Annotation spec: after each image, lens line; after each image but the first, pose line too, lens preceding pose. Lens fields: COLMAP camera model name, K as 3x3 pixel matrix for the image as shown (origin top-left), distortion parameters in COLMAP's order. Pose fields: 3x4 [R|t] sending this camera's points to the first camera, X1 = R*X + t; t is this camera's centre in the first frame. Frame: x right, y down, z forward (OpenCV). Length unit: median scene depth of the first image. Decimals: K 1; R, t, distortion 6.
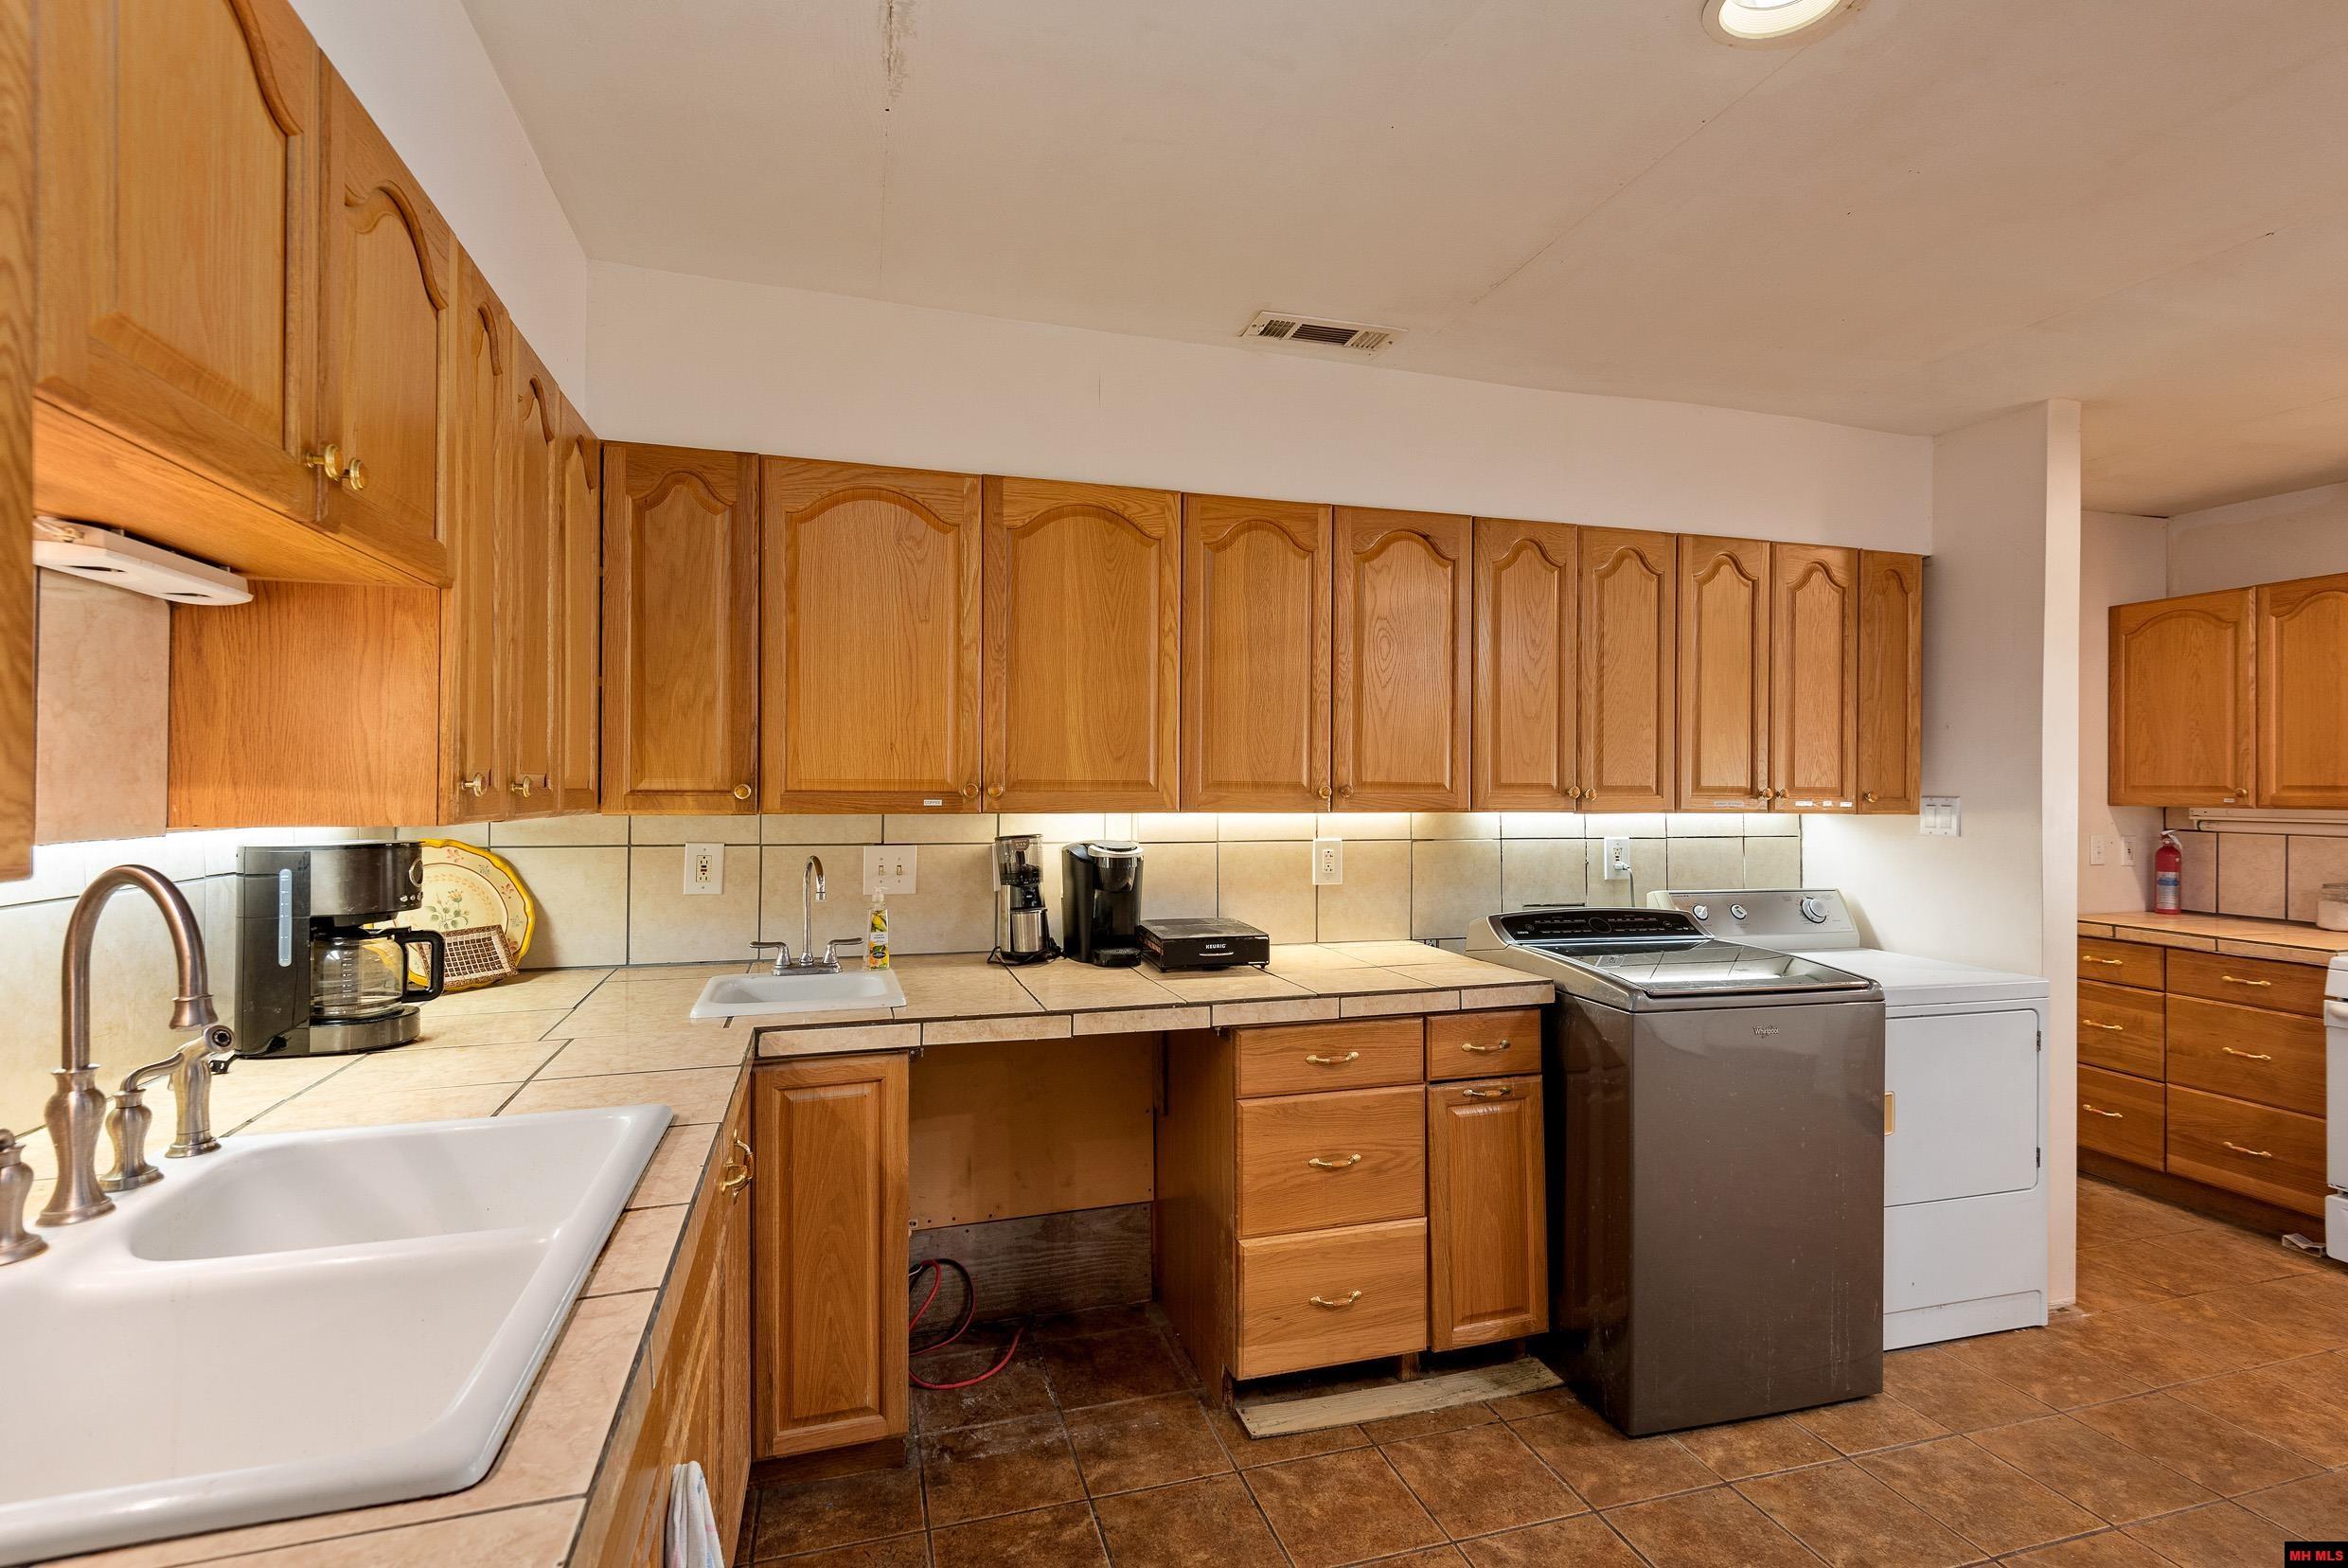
lens RADIAL K [[1067.0, 0, 1174.0], [0, 1067.0, 784.0], [0, 0, 1]] dist [0.042847, -0.022262]
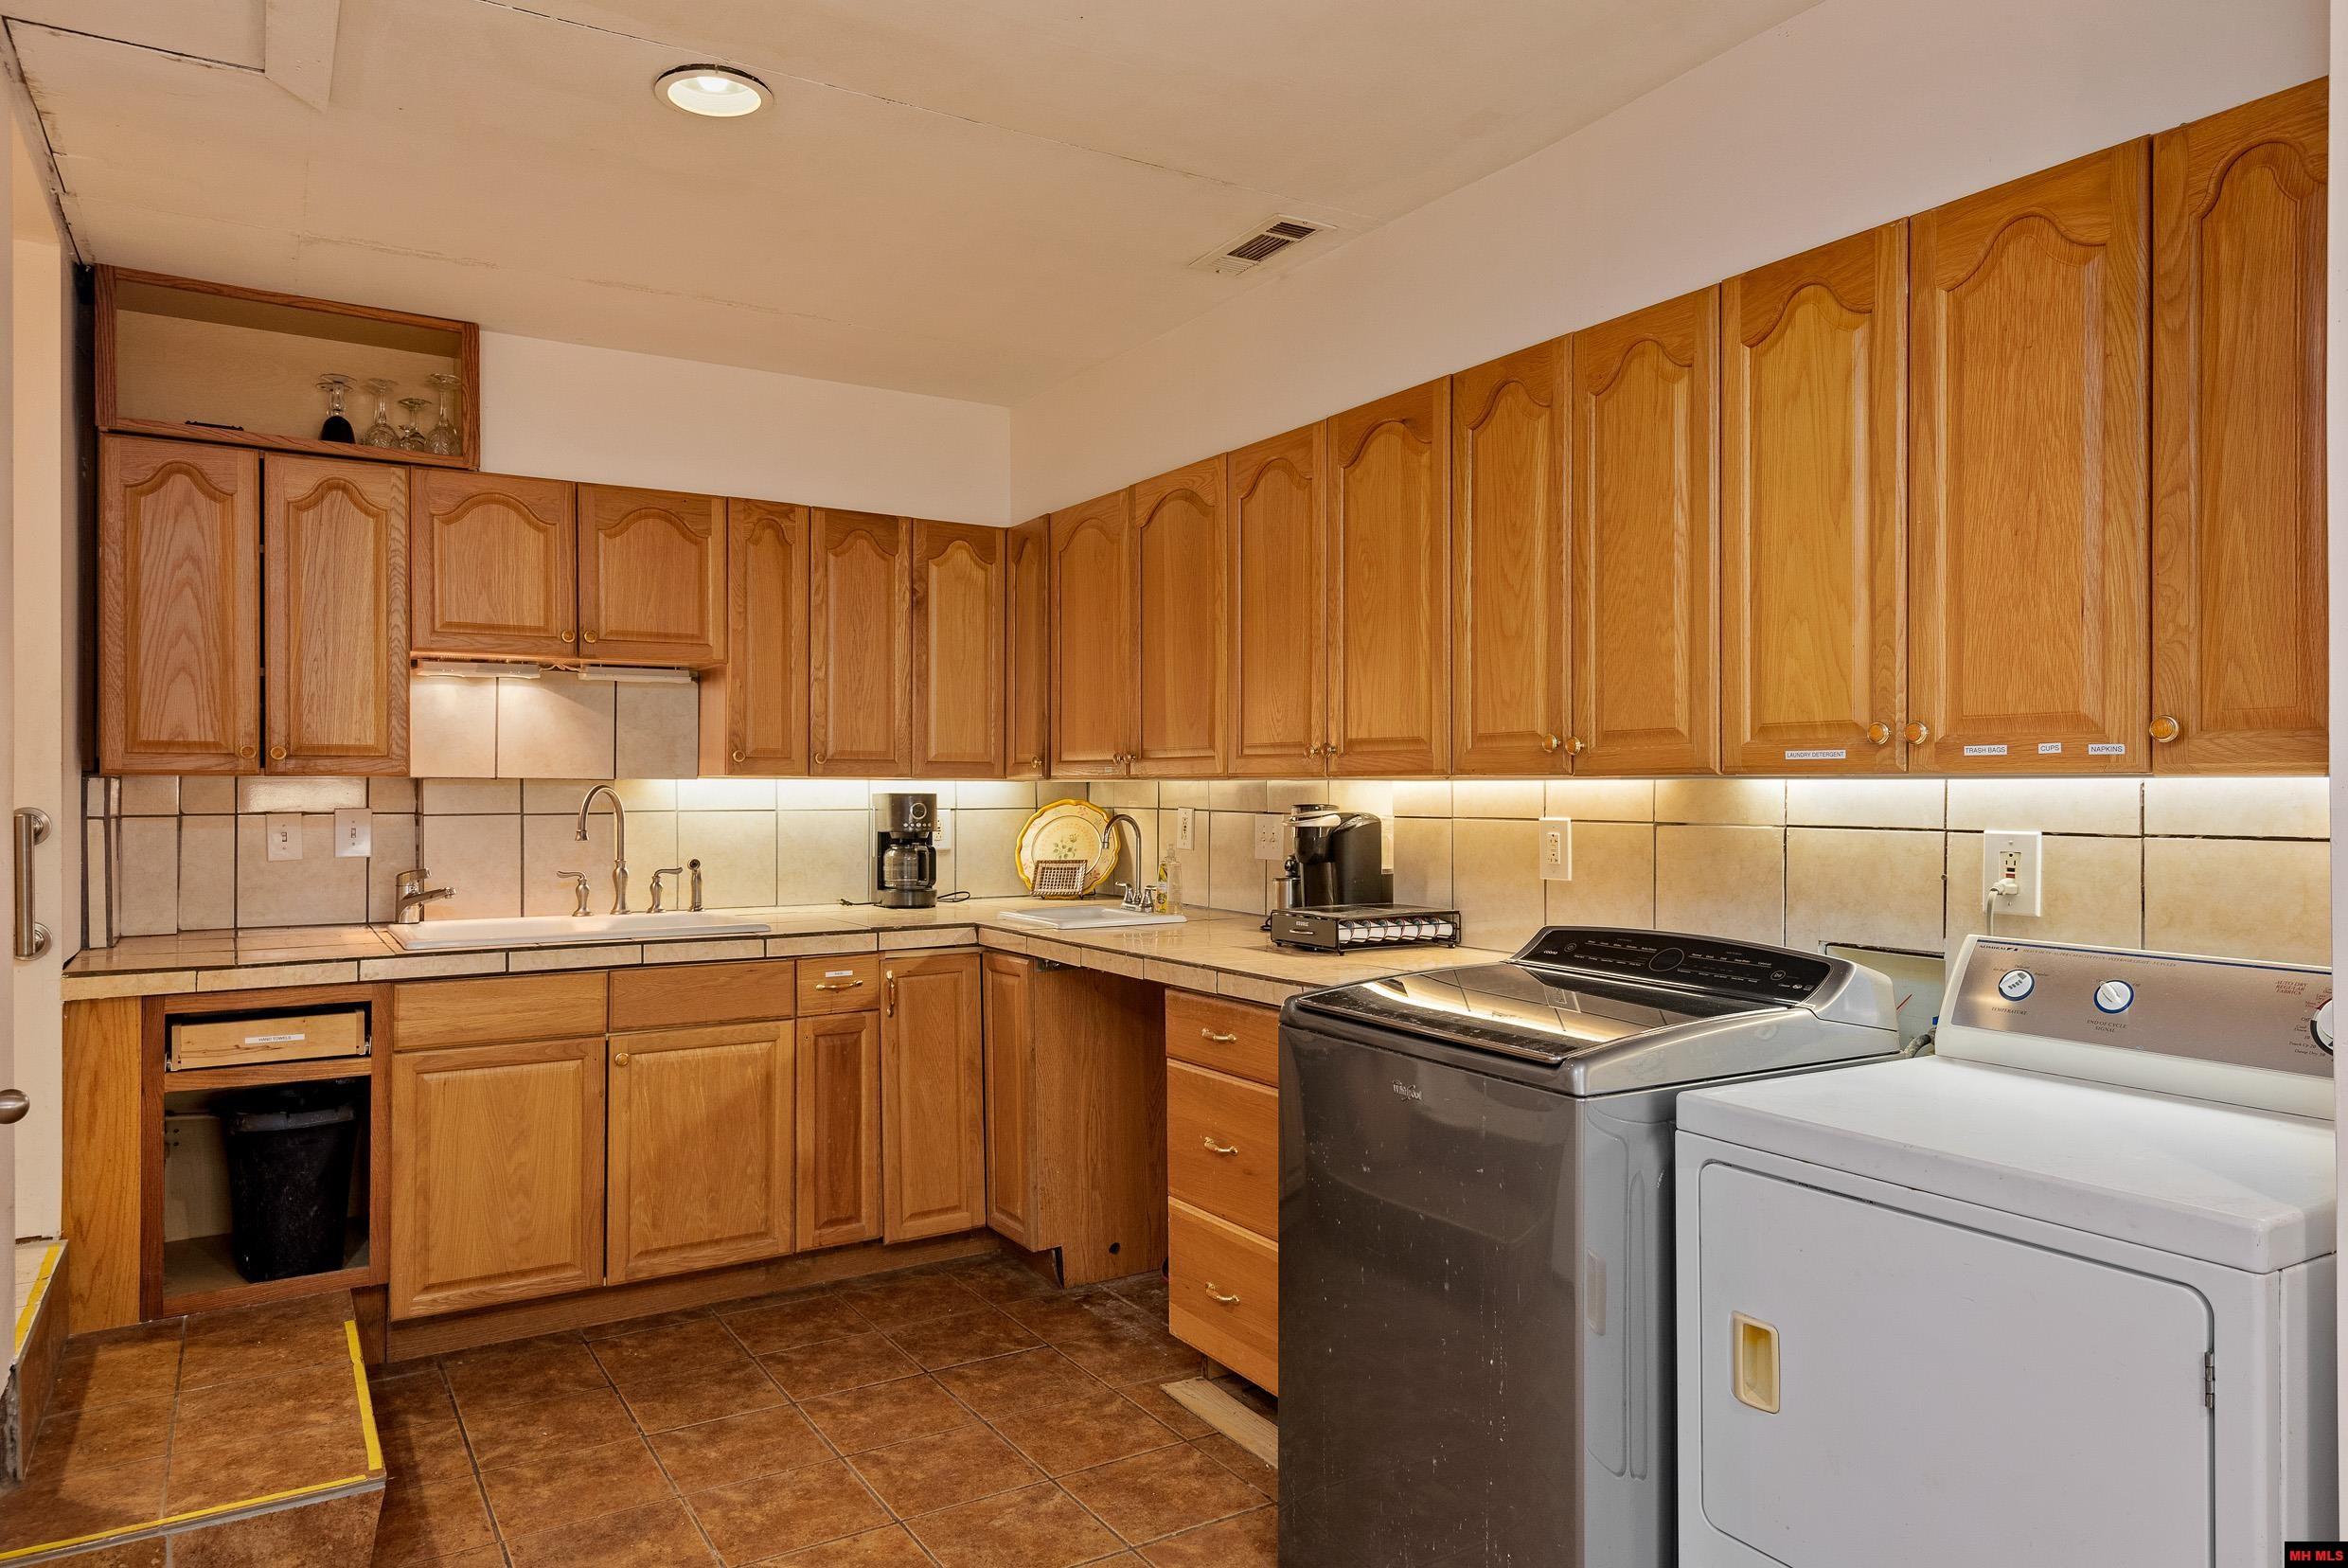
lens RADIAL K [[1495.7, 0, 1174.0], [0, 1495.7, 784.0], [0, 0, 1]] dist [0.050375, -0.049162]
pose [[0.261453, -0.007329, -0.965188, 1.308820], [0.002518, 0.999973, -0.006911, 0.042271], [0.965213, -0.000623, 0.261465, 0.581086]]
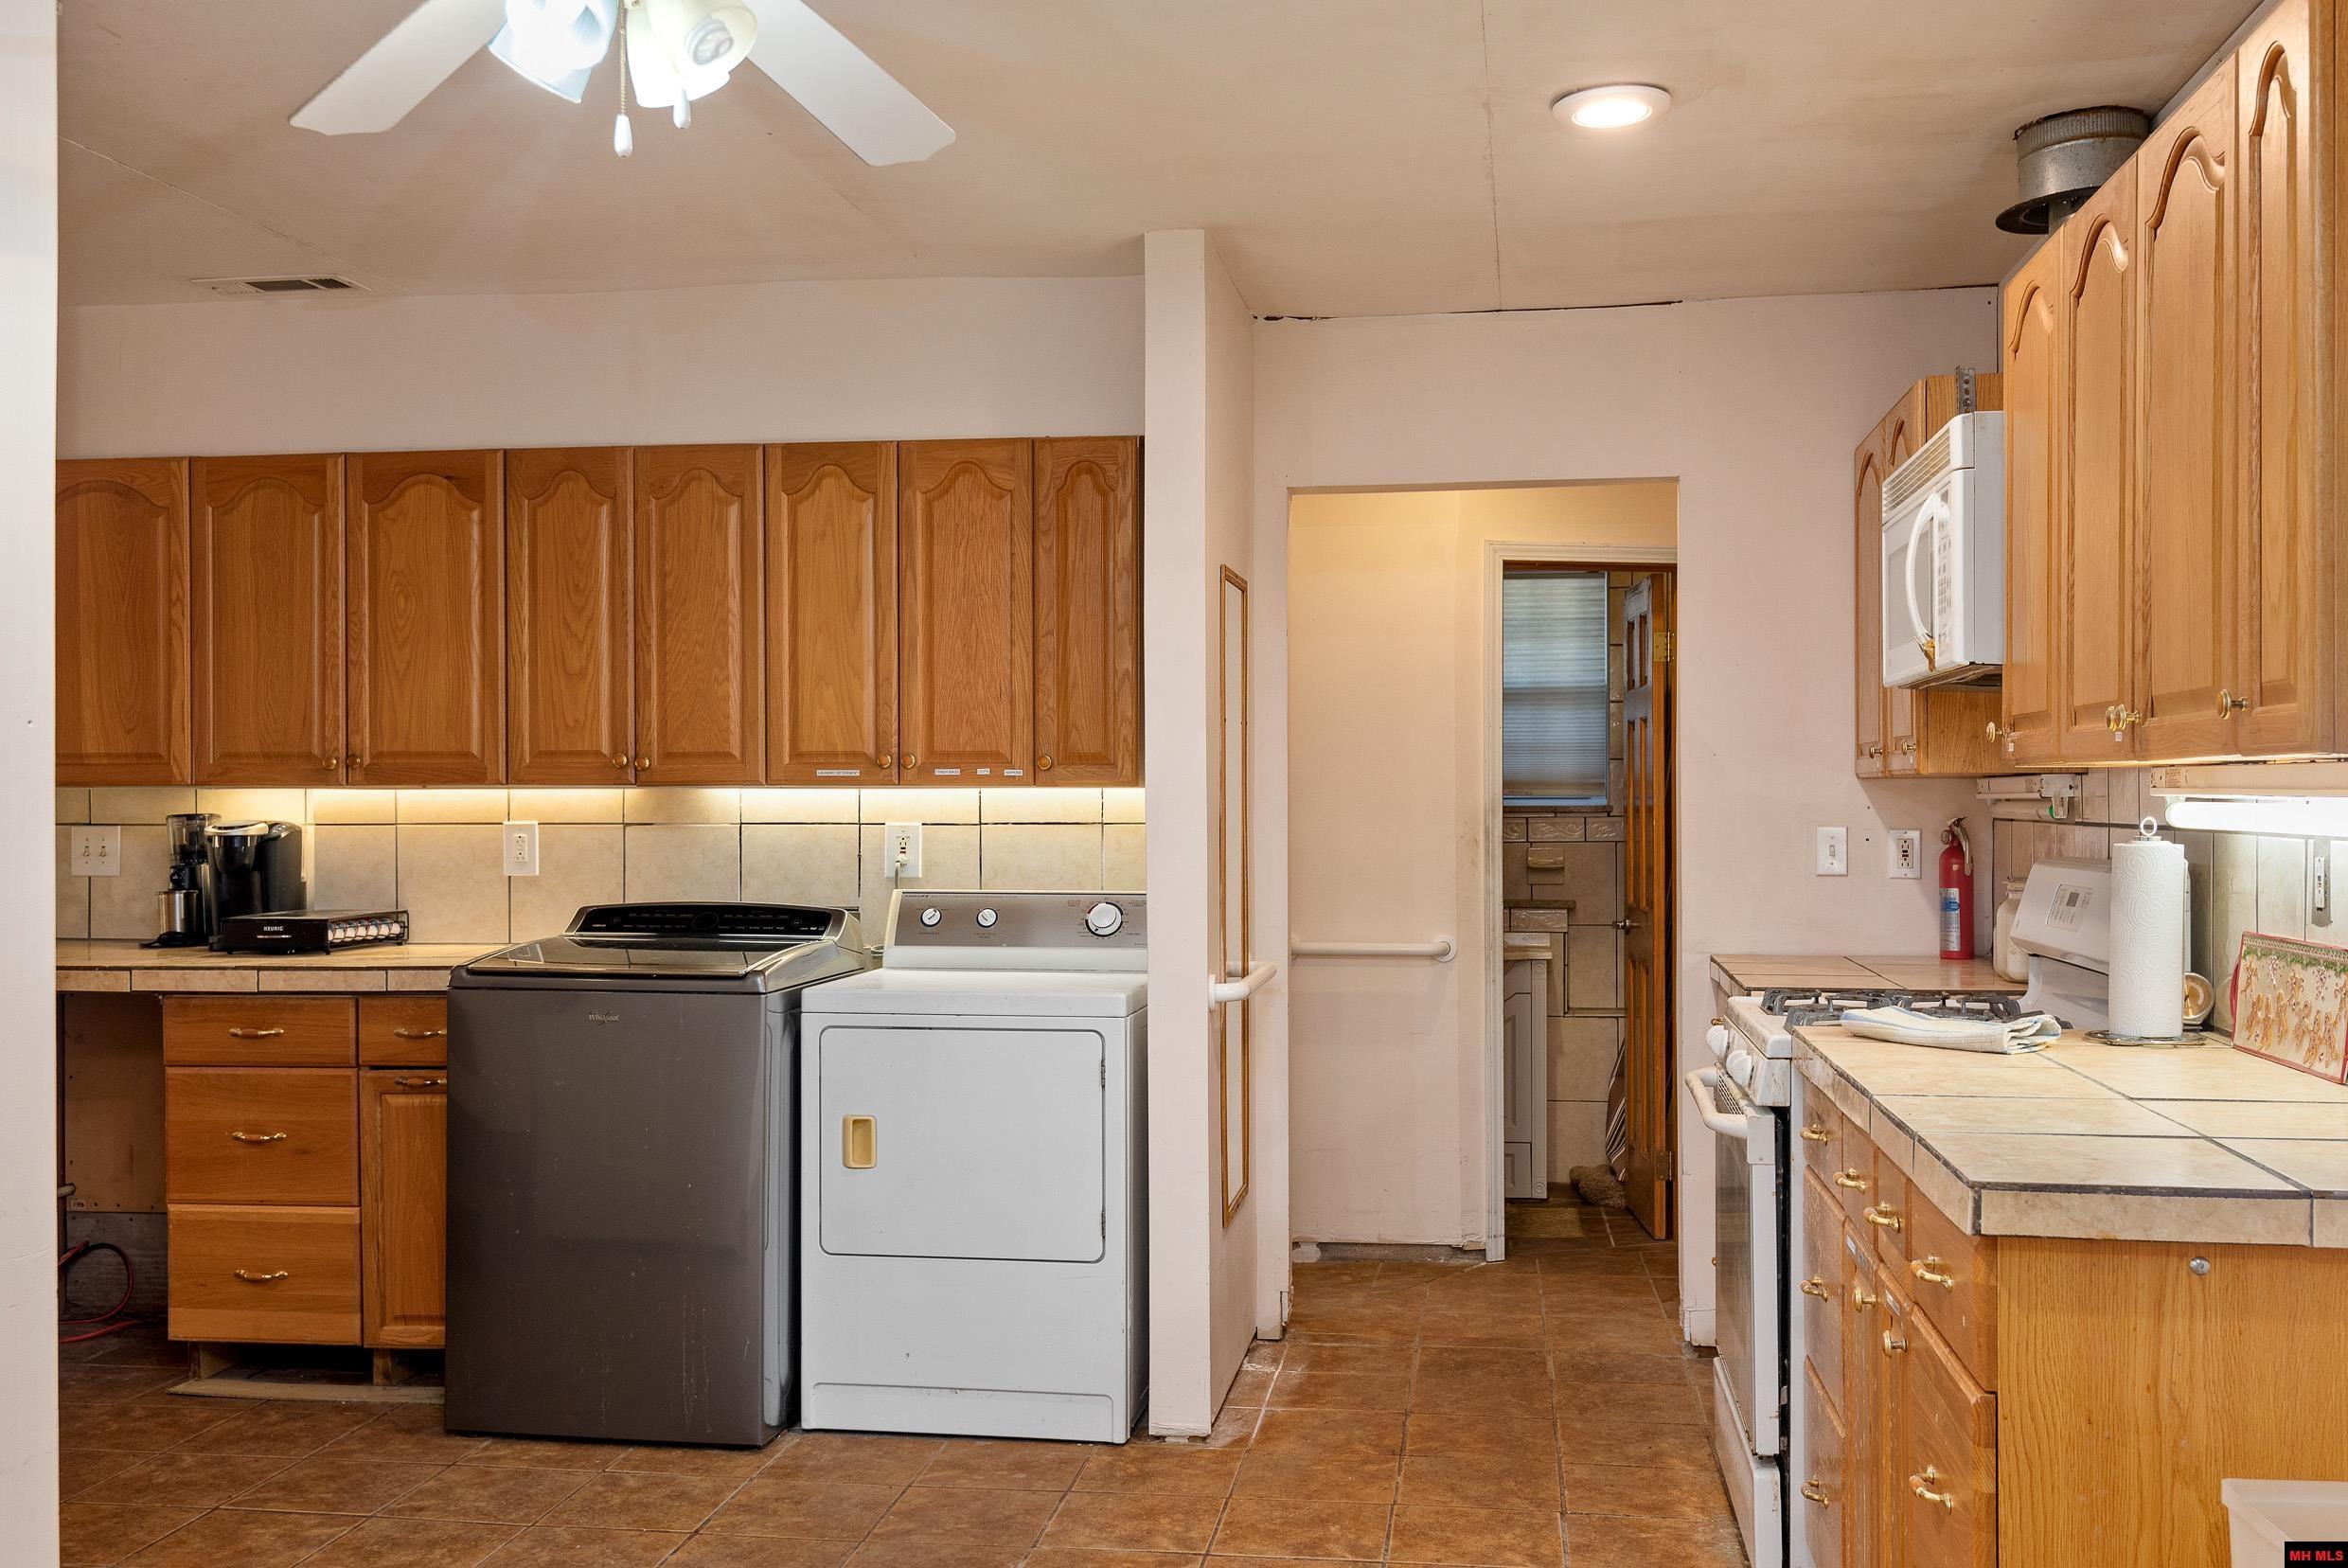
lens RADIAL K [[2140.2, 0, 1168.7], [0, 2140.2, 805.3], [0, 0, 1]] dist [0.008693, 0.001640]
pose [[0.905352, -0.005731, -0.424623, 1.624357], [0.007074, 0.999974, 0.001588, 0.047849], [0.424603, -0.004441, 0.905369, -0.391915]]
